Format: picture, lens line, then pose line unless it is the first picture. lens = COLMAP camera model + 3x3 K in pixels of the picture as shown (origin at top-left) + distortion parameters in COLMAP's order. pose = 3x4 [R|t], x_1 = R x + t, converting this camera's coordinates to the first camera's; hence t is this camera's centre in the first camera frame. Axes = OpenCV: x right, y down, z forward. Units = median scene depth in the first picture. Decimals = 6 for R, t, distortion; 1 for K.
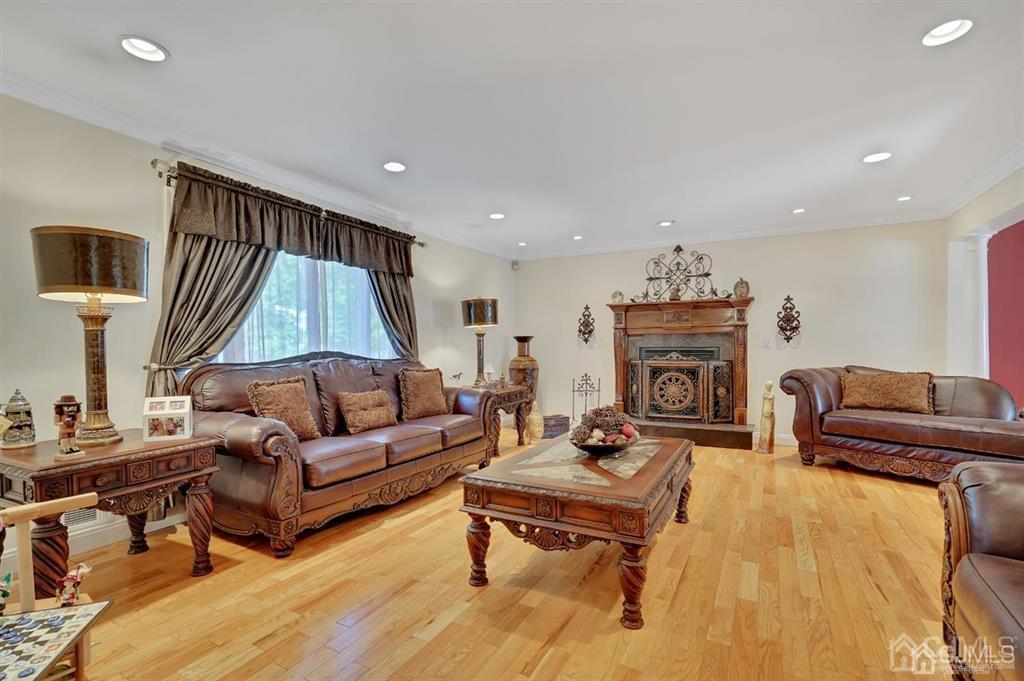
lens RADIAL K [[475.1, 0, 509.0], [0, 475.1, 357.6], [0, 0, 1]] dist [-0.002402, 0.000373]
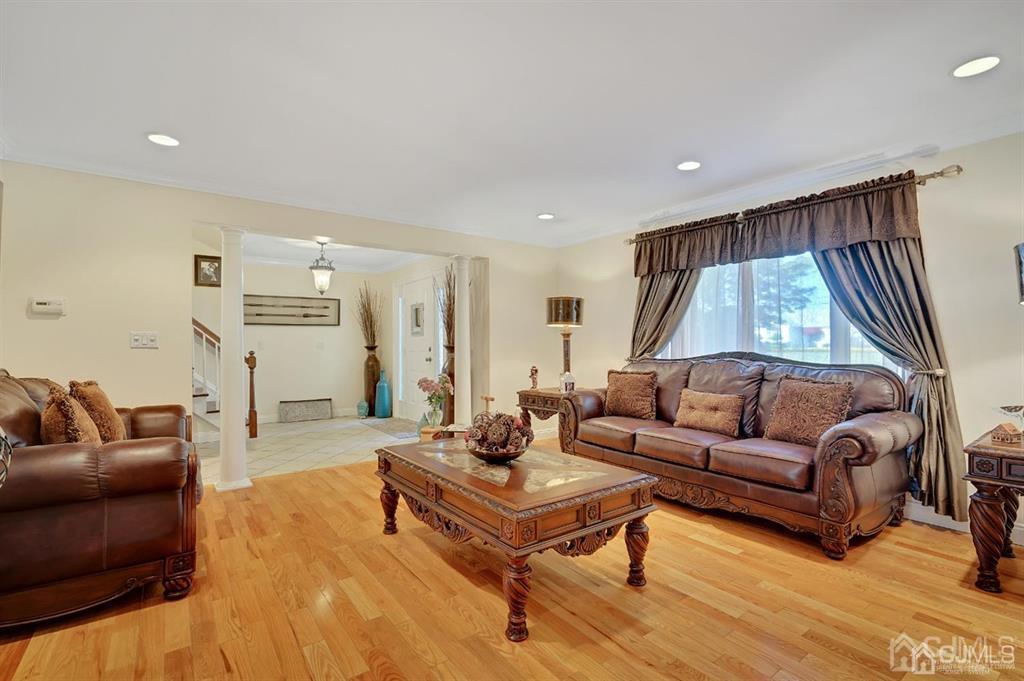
lens RADIAL K [[475.1, 0, 512.3], [0, 475.1, 338.3], [0, 0, 1]] dist [-0.002402, 0.000373]
pose [[-0.416924, -0.010938, -0.908876, 0.590637], [-0.022438, 0.999747, -0.001739, -0.022373], [0.908665, 0.019668, -0.417064, 0.784561]]
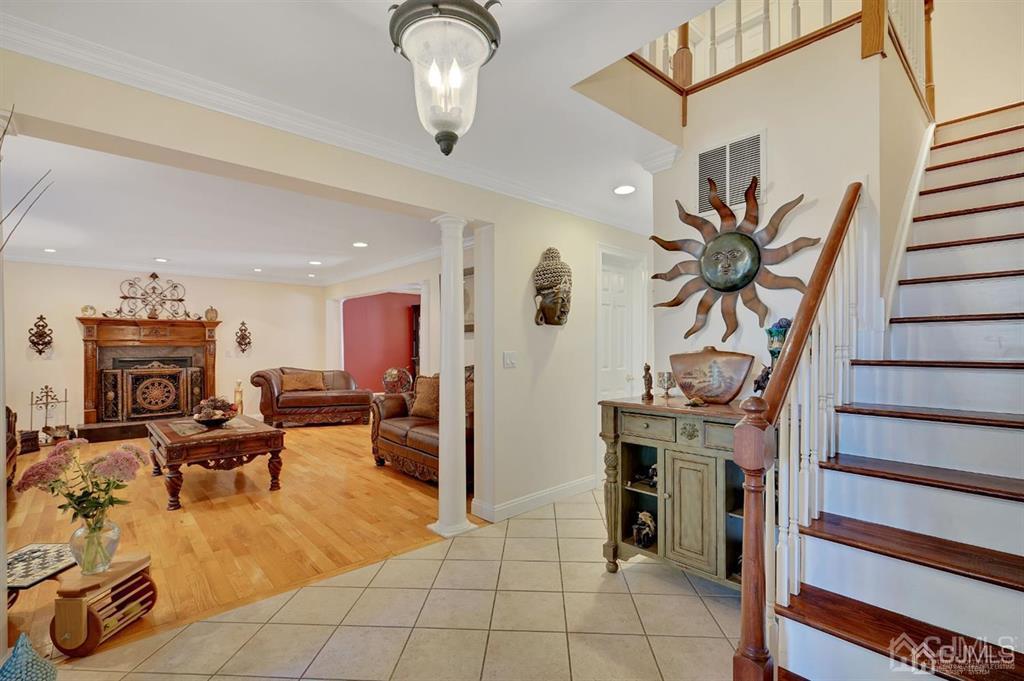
lens RADIAL K [[475.1, 0, 515.7], [0, 475.1, 343.4], [0, 0, 1]] dist [-0.002402, 0.000373]
pose [[0.325160, 0.009744, 0.945609, -0.508003], [0.025691, 0.999487, -0.019133, -0.011241], [-0.945310, 0.030515, 0.324742, -0.267722]]
